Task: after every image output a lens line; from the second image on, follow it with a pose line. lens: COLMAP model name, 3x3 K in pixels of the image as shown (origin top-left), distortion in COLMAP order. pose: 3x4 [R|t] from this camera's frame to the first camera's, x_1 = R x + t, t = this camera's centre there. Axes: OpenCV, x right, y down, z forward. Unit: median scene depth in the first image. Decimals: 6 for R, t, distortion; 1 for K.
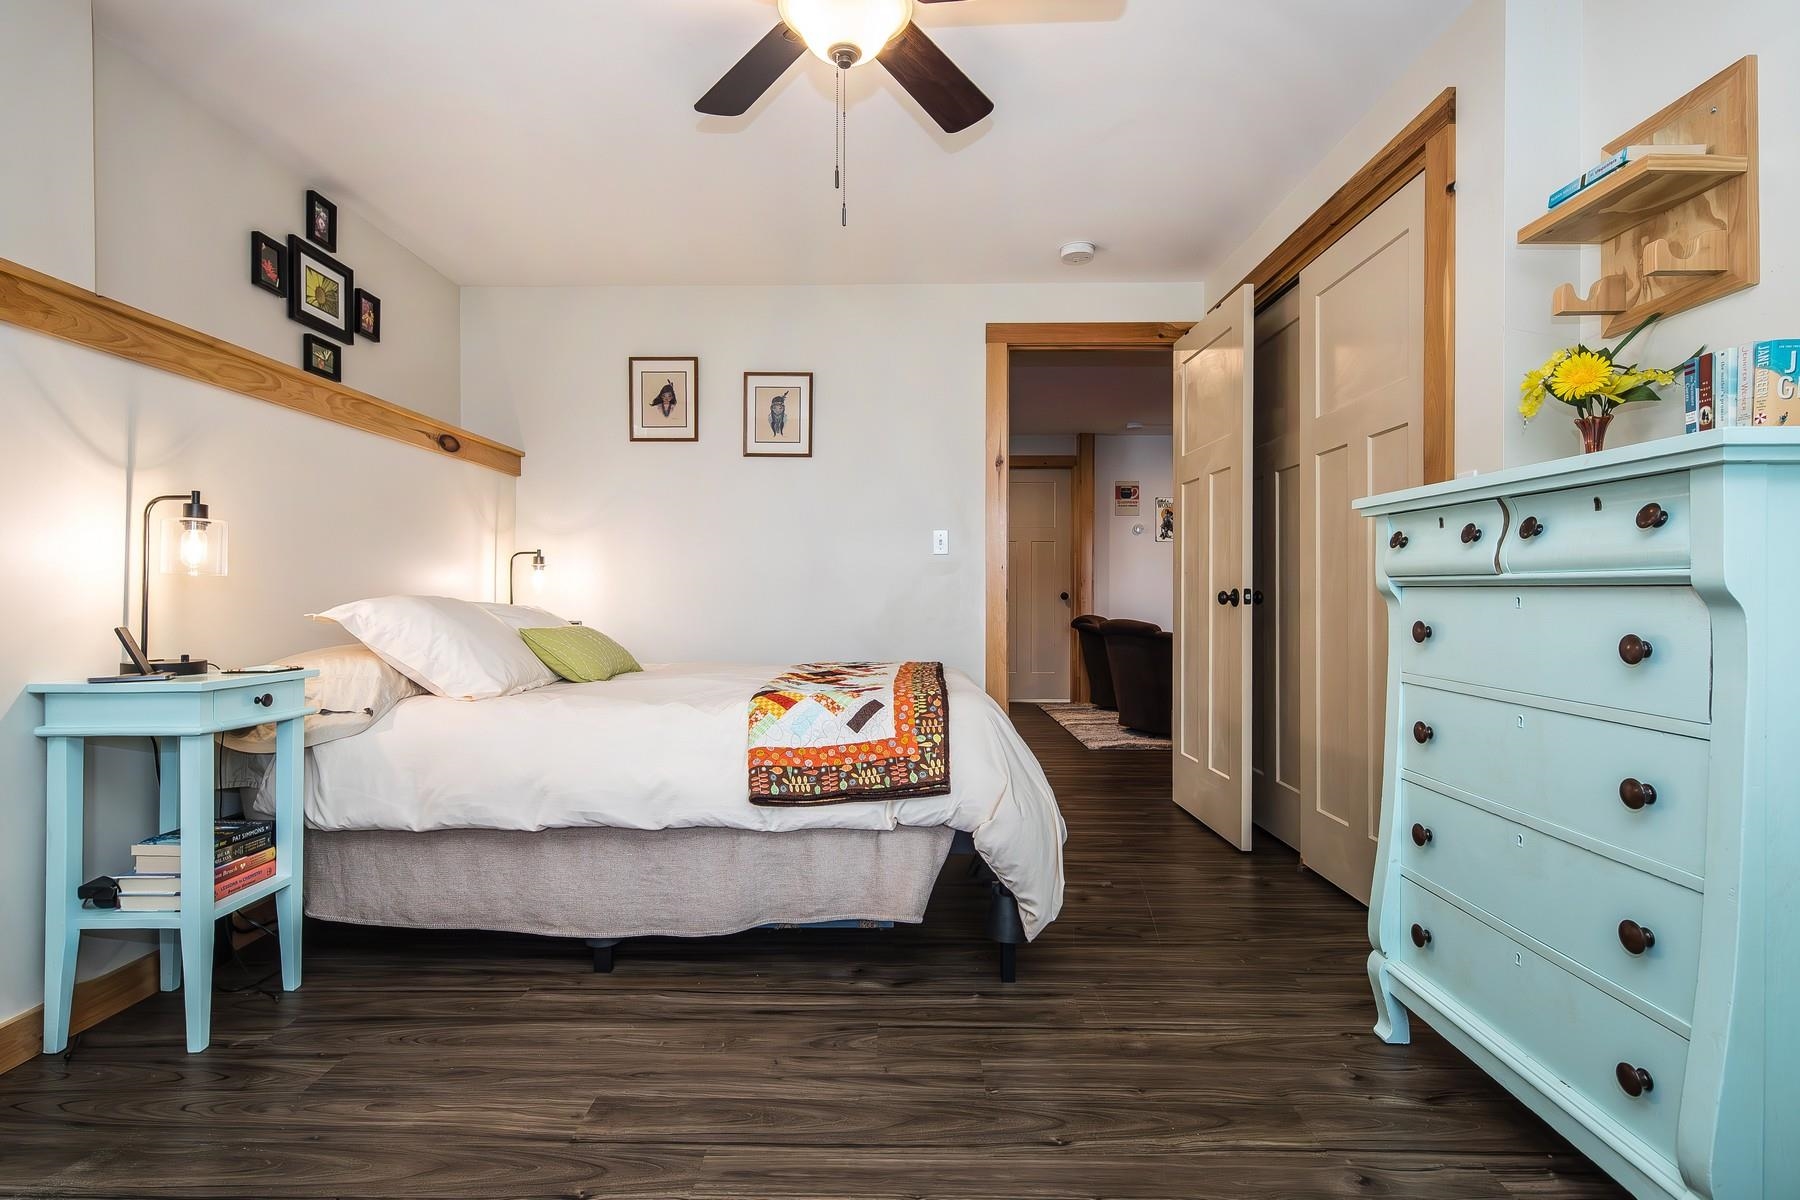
lens RADIAL K [[890.3, 0, 898.3], [0, 890.3, 598.3], [0, 0, 1]] dist [0.014482, -0.001428]
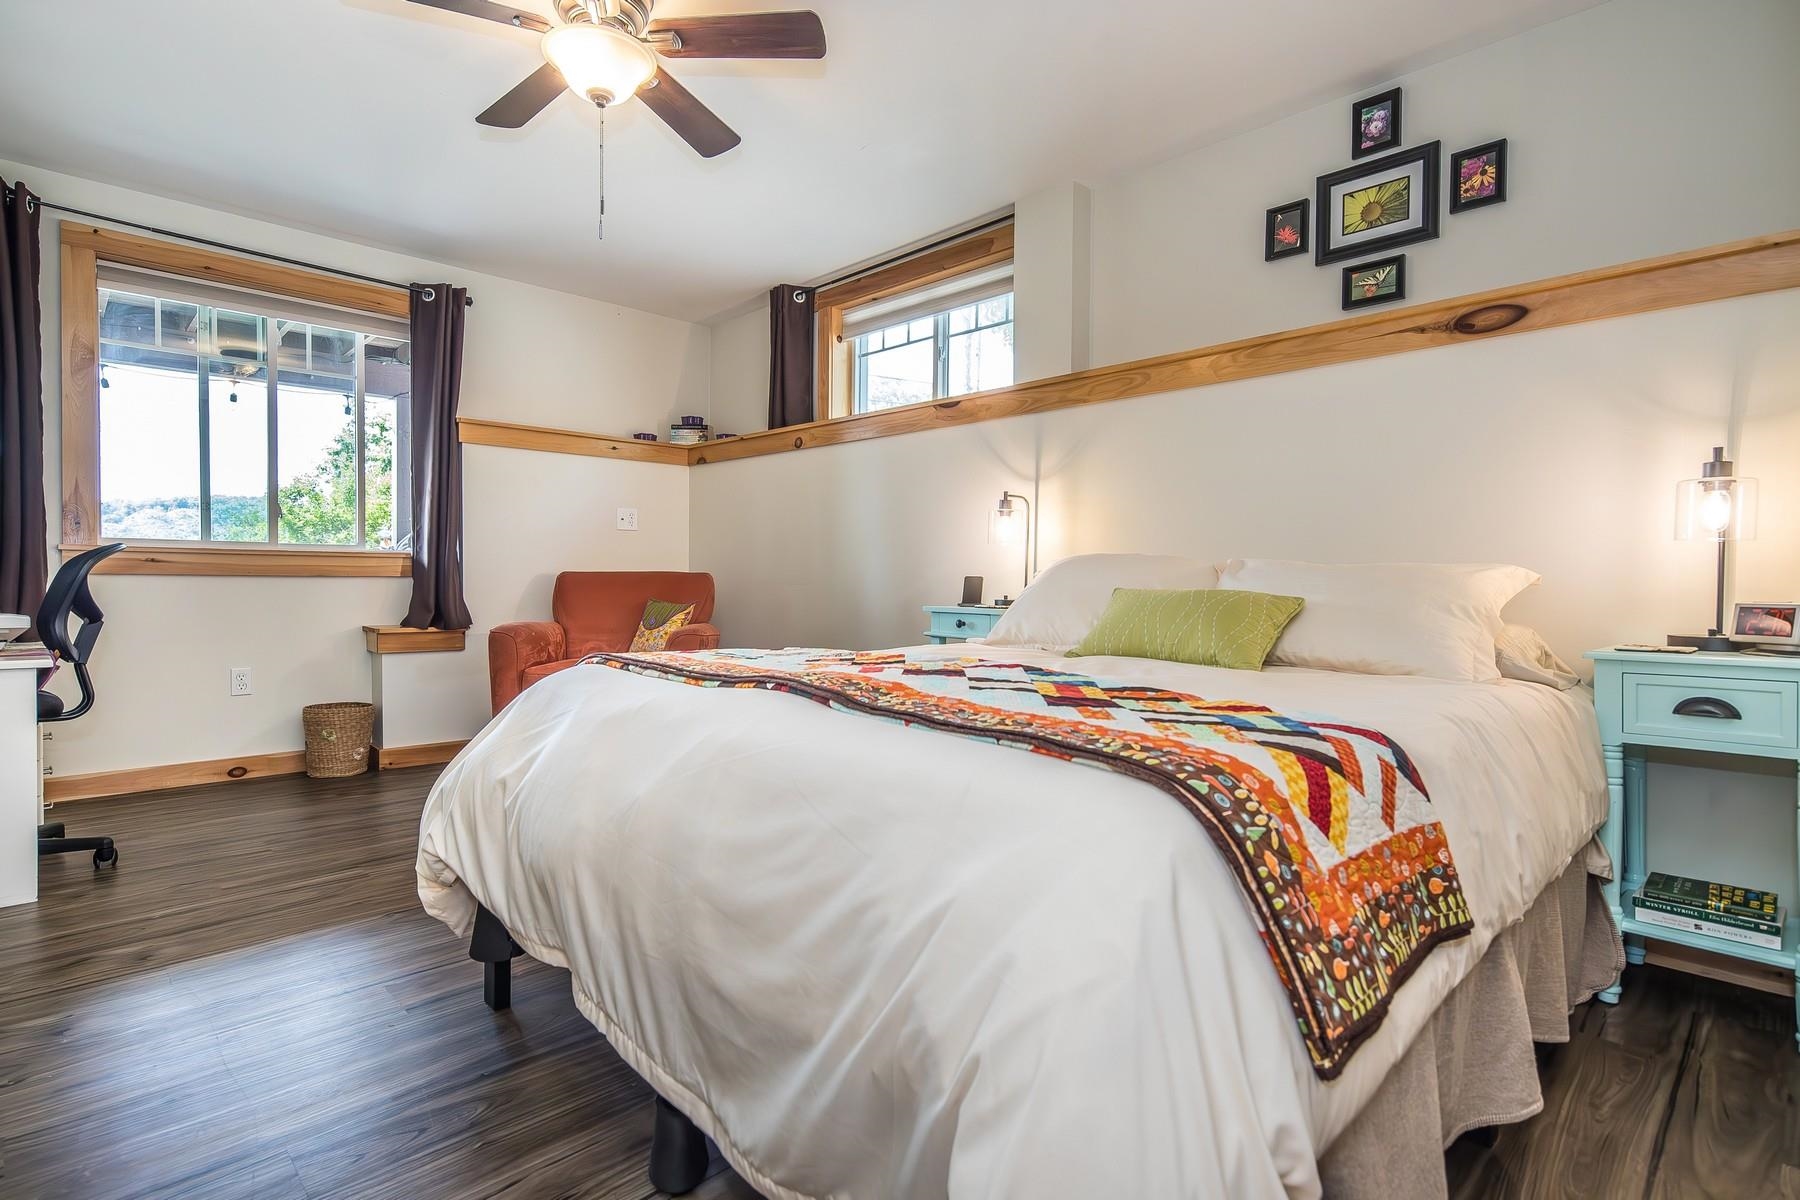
lens RADIAL K [[890.3, 0, 898.9], [0, 890.3, 599.1], [0, 0, 1]] dist [0.014482, -0.001428]
pose [[-0.701251, 0.009457, -0.712852, 0.301739], [-0.007960, 0.999746, 0.021094, 0.023570], [0.712870, 0.020466, -0.700997, 1.290965]]
